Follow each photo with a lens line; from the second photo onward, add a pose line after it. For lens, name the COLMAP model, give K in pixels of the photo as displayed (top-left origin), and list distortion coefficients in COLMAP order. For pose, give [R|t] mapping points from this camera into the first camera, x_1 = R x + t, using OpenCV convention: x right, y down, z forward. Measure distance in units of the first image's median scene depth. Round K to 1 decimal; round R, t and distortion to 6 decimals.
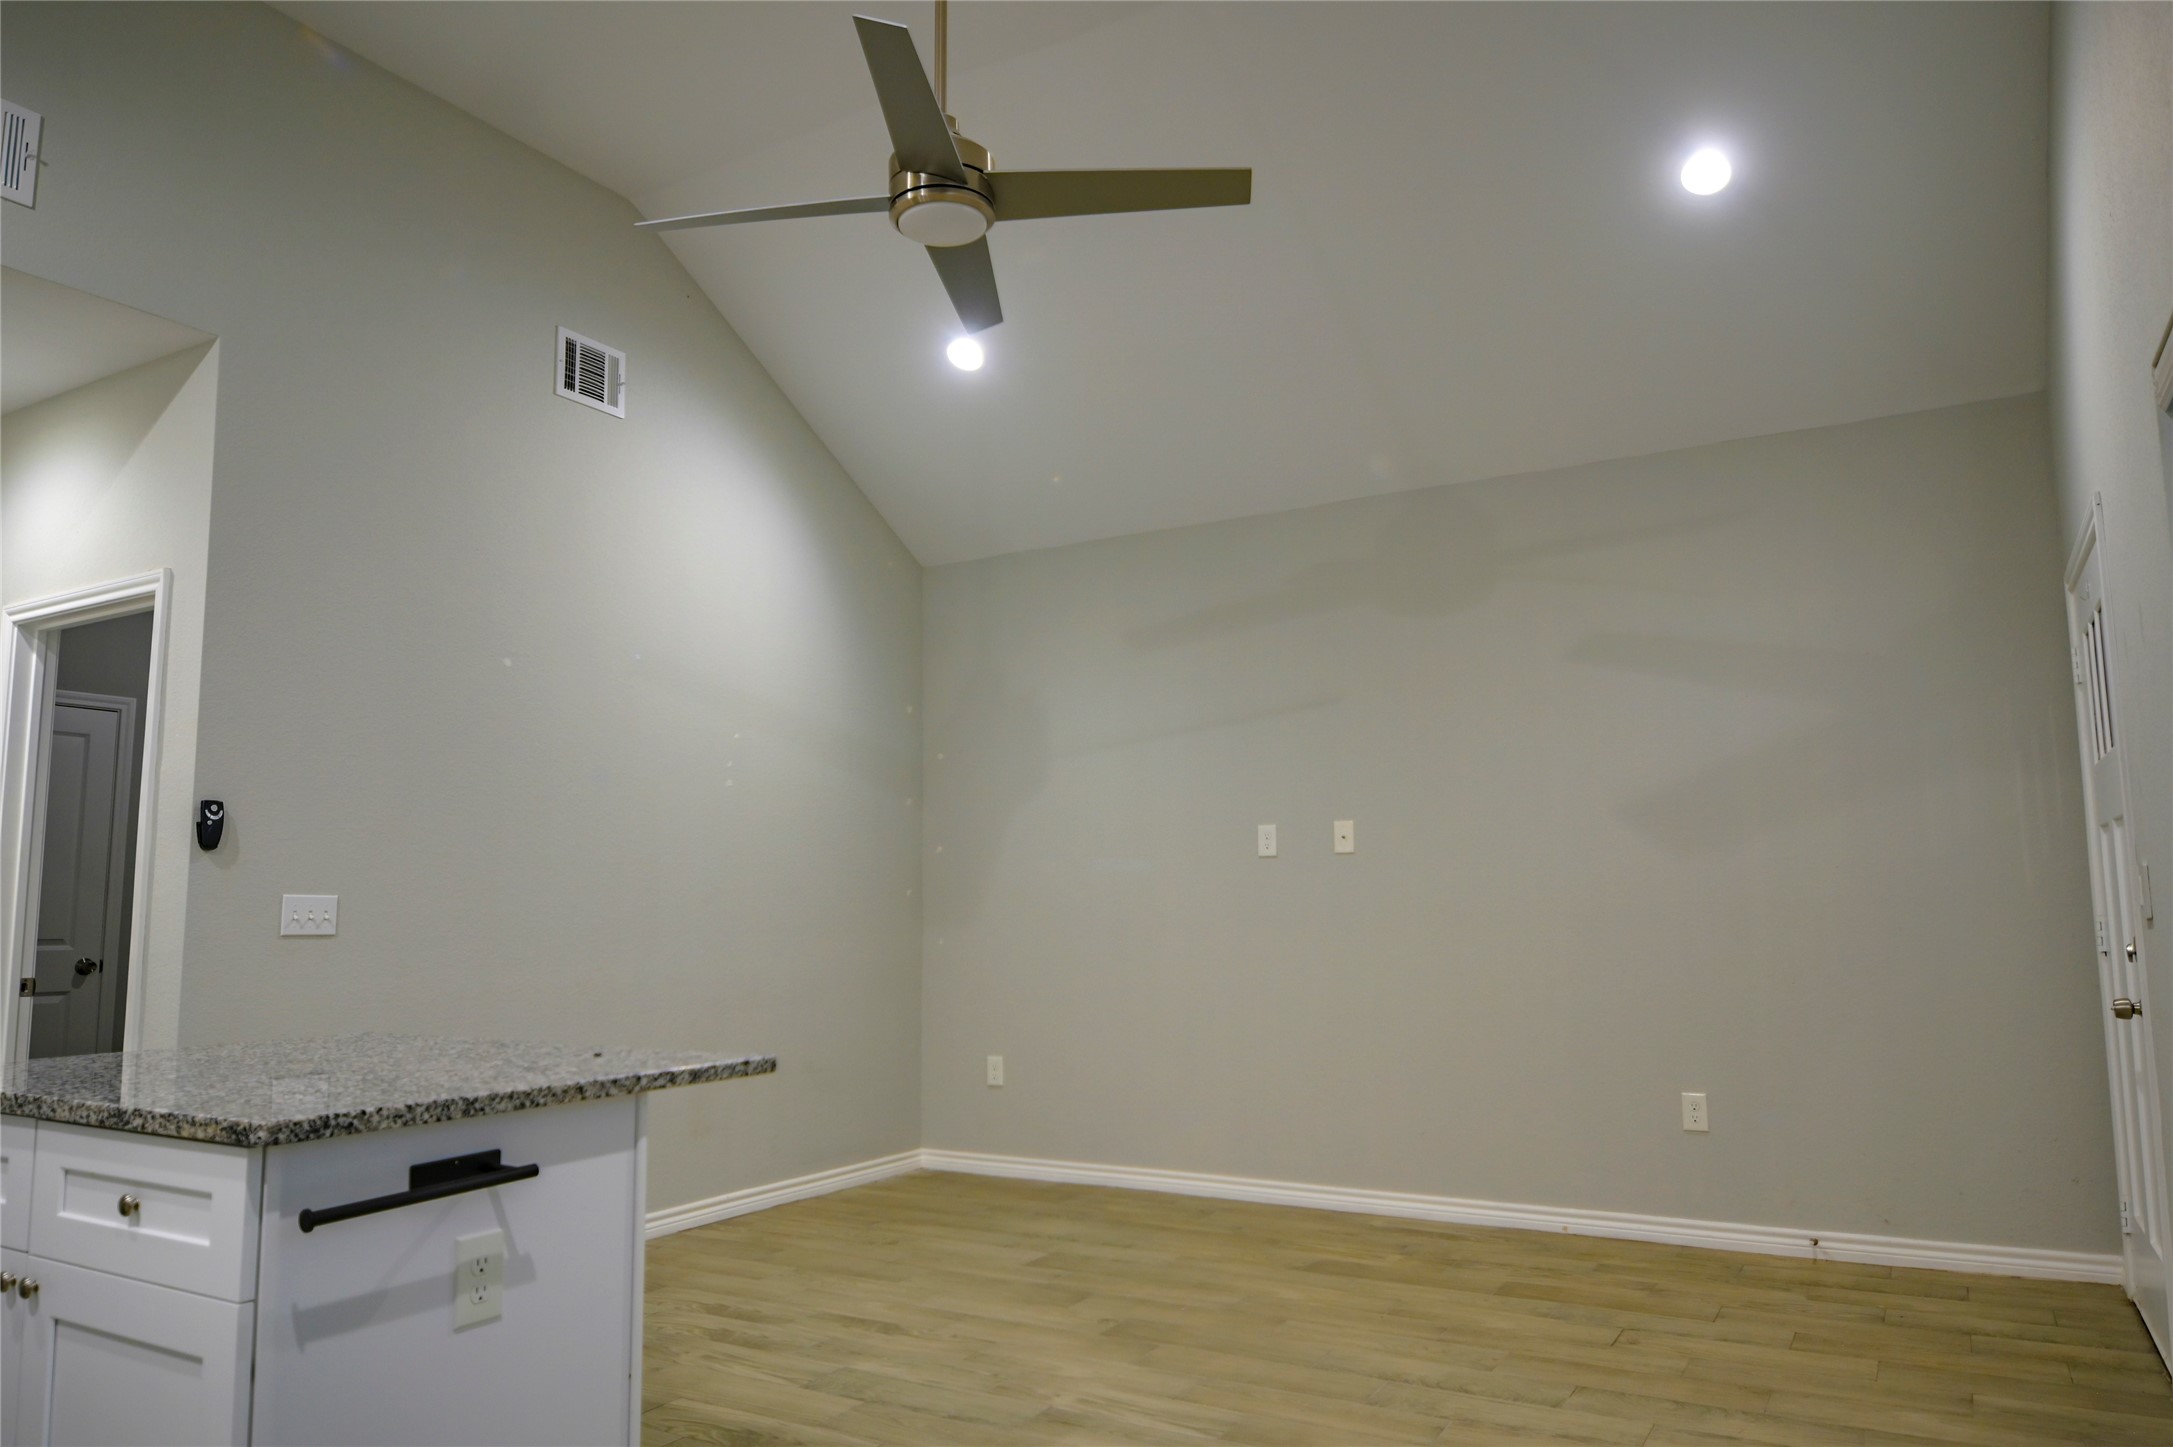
lens RADIAL K [[1446.4, 0, 1082.6], [0, 1446.4, 738.8], [0, 0, 1]] dist [-0.005894, -0.006213]
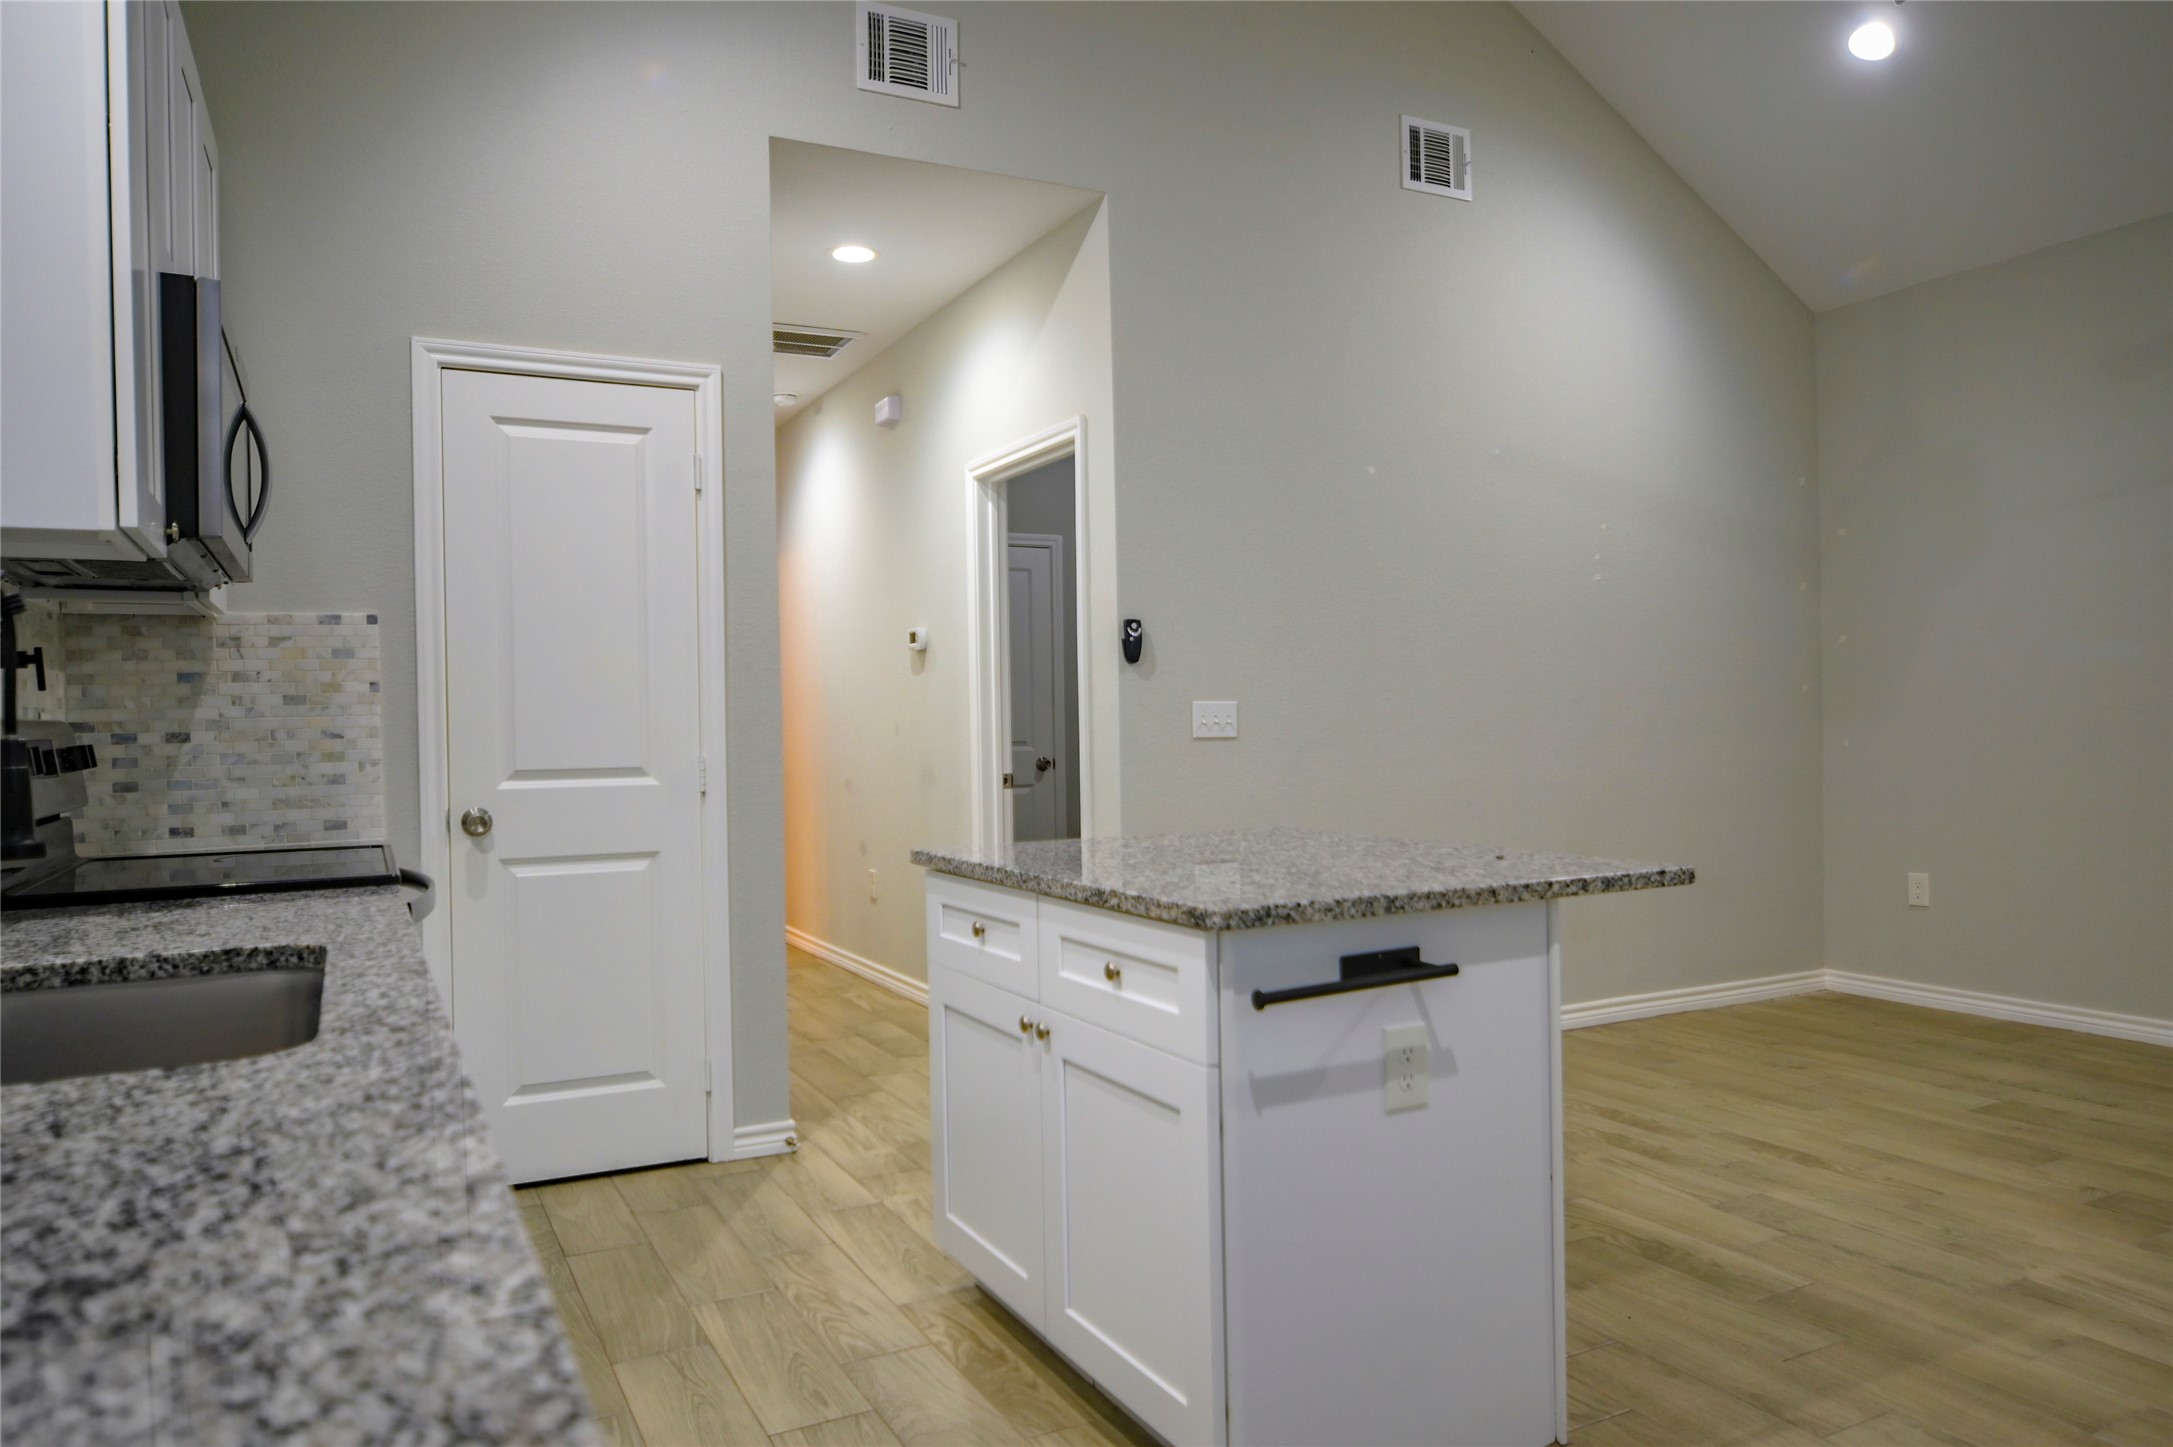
lens RADIAL K [[1446.4, 0, 1082.6], [0, 1446.4, 738.8], [0, 0, 1]] dist [-0.005894, -0.006213]
pose [[0.843847, -0.001098, -0.536582, -0.048325], [0.074359, 0.990589, 0.114912, 0.003979], [0.531406, -0.136868, 0.835987, 0.035808]]
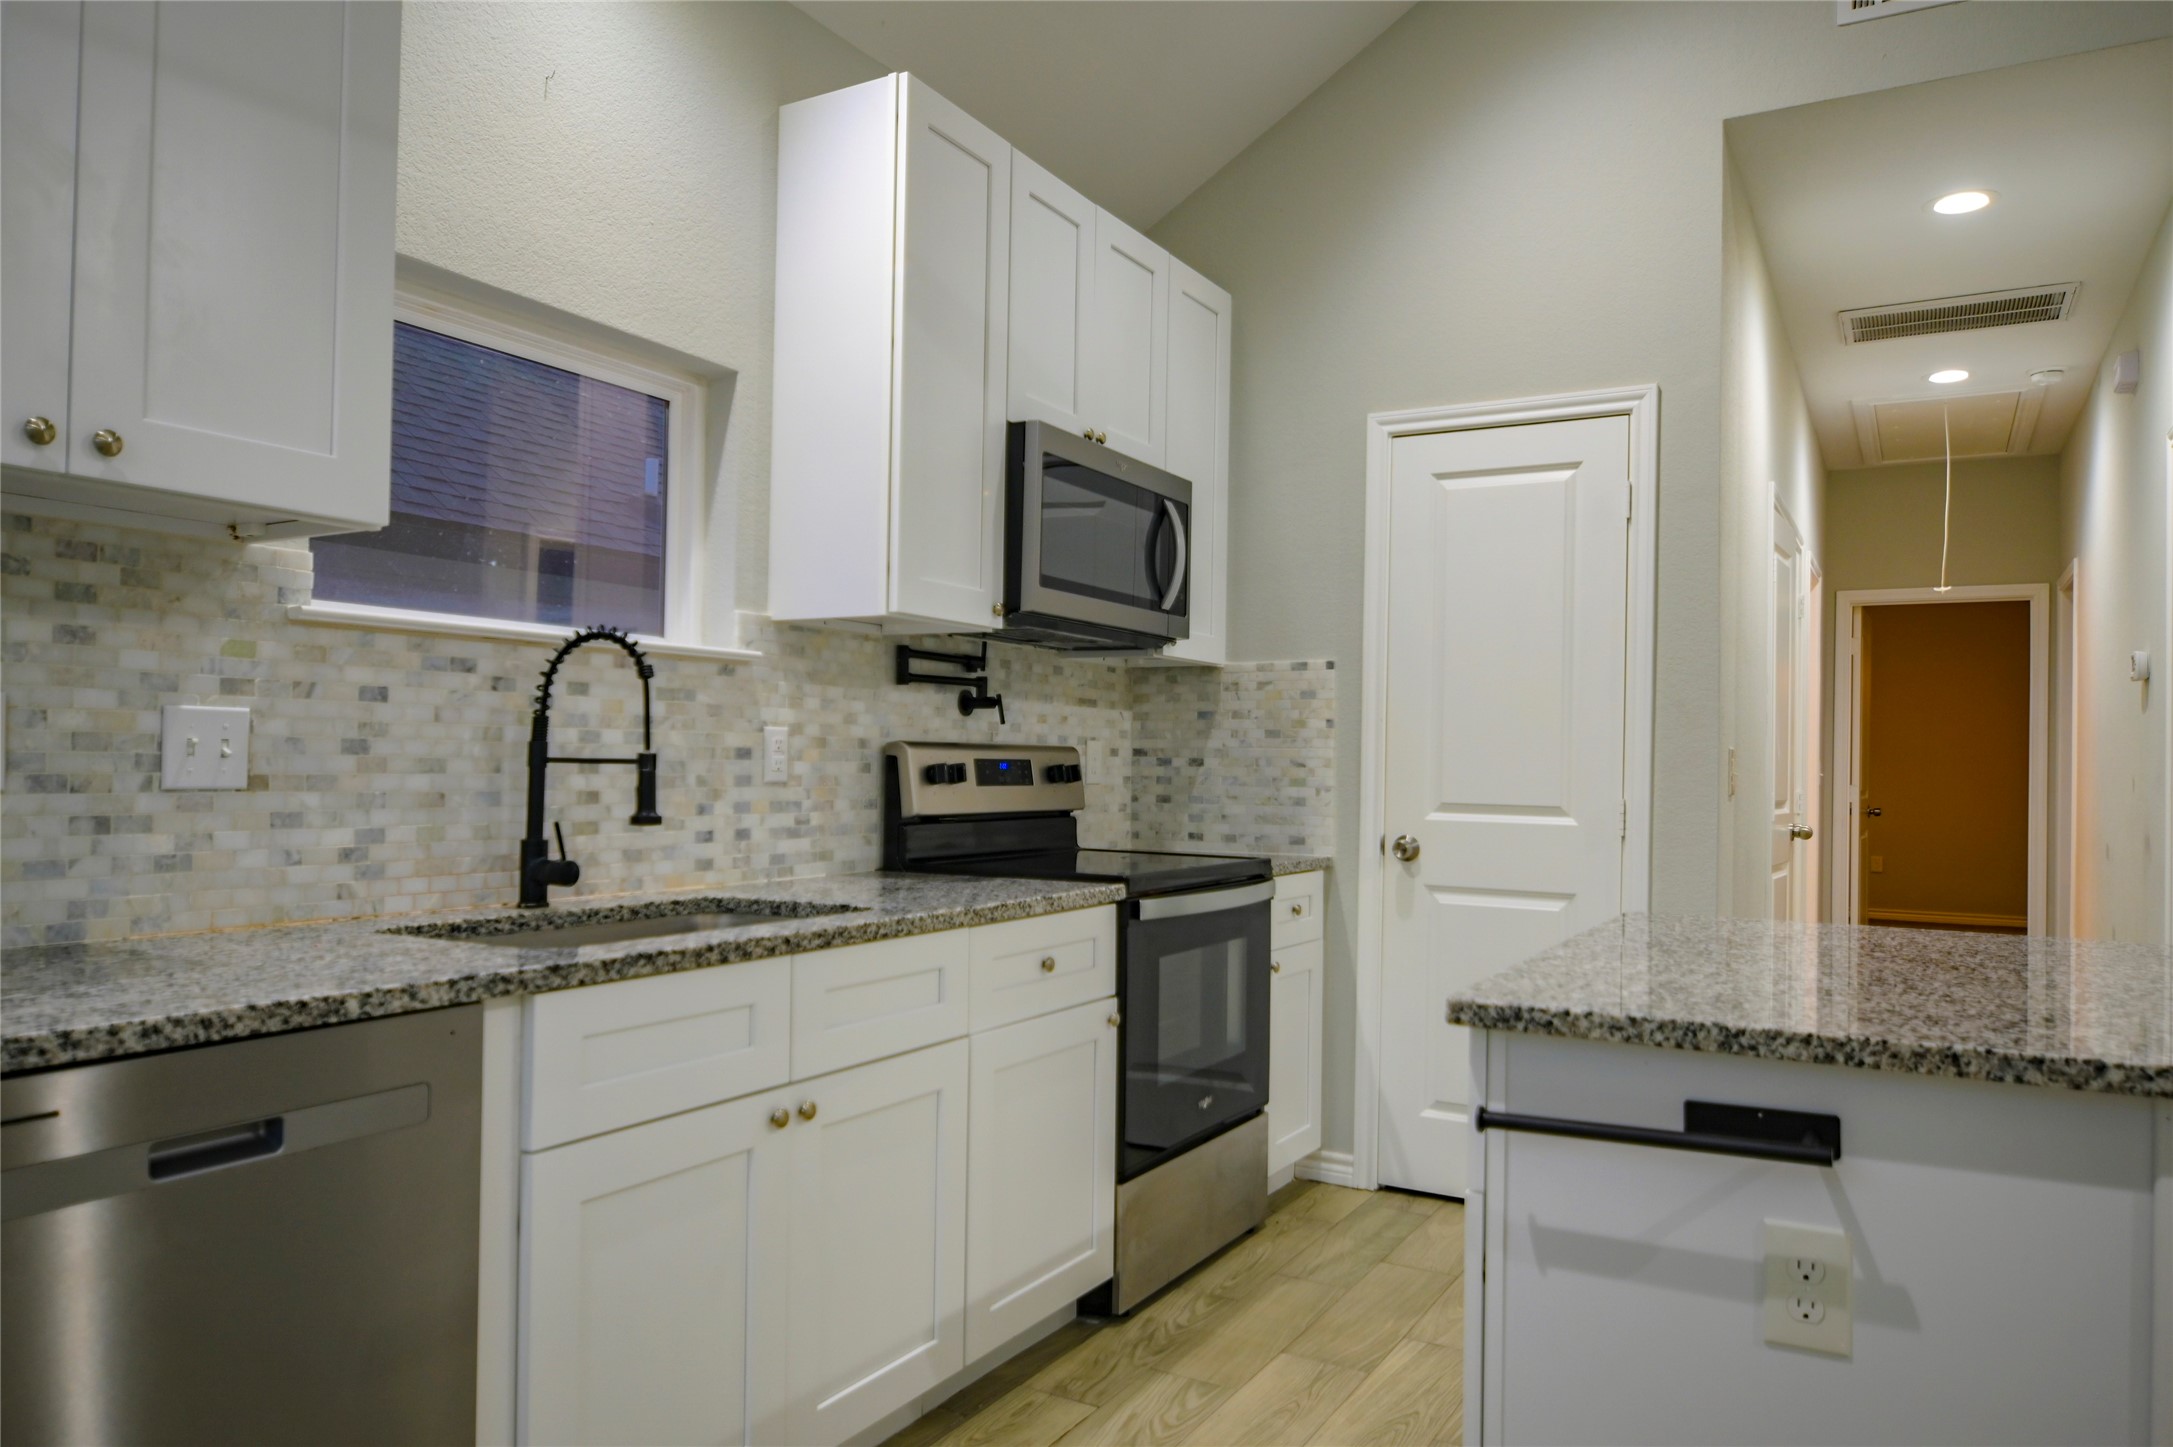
lens RADIAL K [[1446.4, 0, 1082.6], [0, 1446.4, 738.8], [0, 0, 1]] dist [-0.005894, -0.006213]
pose [[0.010094, -0.006646, -0.999927, 0.239390], [0.101128, 0.994858, -0.005591, 0.062614], [0.994822, -0.101065, 0.010714, 0.558985]]
